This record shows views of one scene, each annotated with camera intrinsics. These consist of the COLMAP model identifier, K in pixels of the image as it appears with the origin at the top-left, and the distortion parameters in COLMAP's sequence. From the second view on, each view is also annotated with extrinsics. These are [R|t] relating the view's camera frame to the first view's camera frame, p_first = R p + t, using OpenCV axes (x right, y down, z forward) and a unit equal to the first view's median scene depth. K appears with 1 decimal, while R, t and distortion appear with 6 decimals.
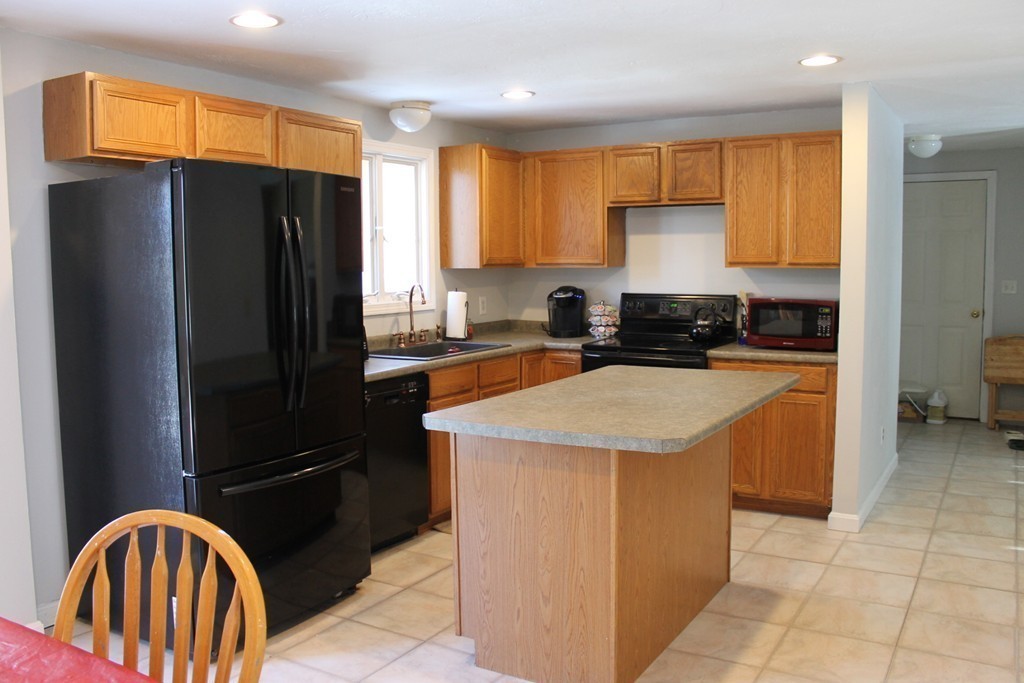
lens RADIAL K [[859.3, 0, 508.3], [0, 859.3, 332.1], [0, 0, 1]] dist [-0.170899, 0.157527]
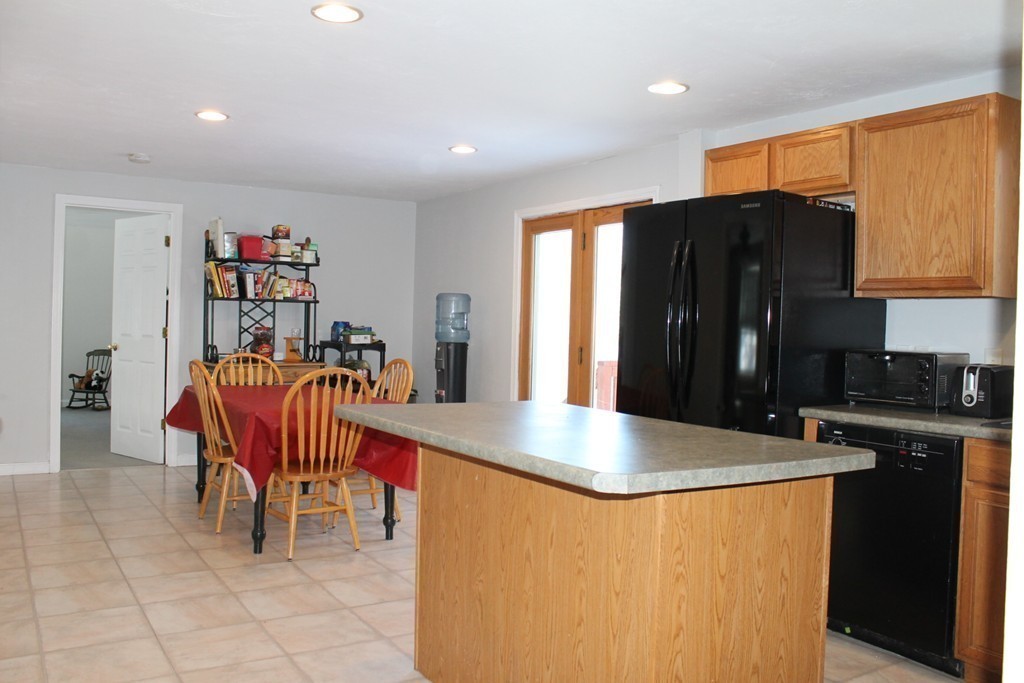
lens RADIAL K [[859.3, 0, 508.3], [0, 859.3, 332.1], [0, 0, 1]] dist [-0.170899, 0.157527]
pose [[-0.438826, 0.008629, -0.898531, 0.578807], [-0.097562, 0.993585, 0.057189, -0.035843], [0.893260, 0.112758, -0.435169, 0.845211]]
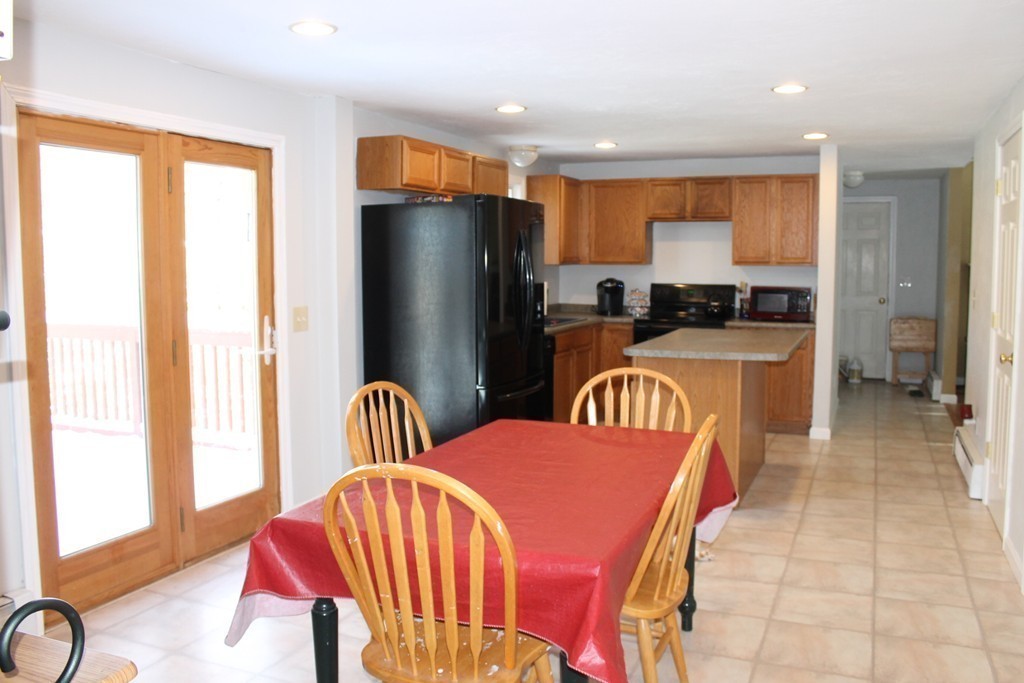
lens RADIAL K [[859.3, 0, 508.3], [0, 859.3, 332.1], [0, 0, 1]] dist [-0.170899, 0.157527]
pose [[0.990424, -0.004397, 0.137992, -0.329786], [0.004412, 0.999990, 0.000194, 0.036517], [-0.137992, 0.000417, 0.990433, -0.386937]]
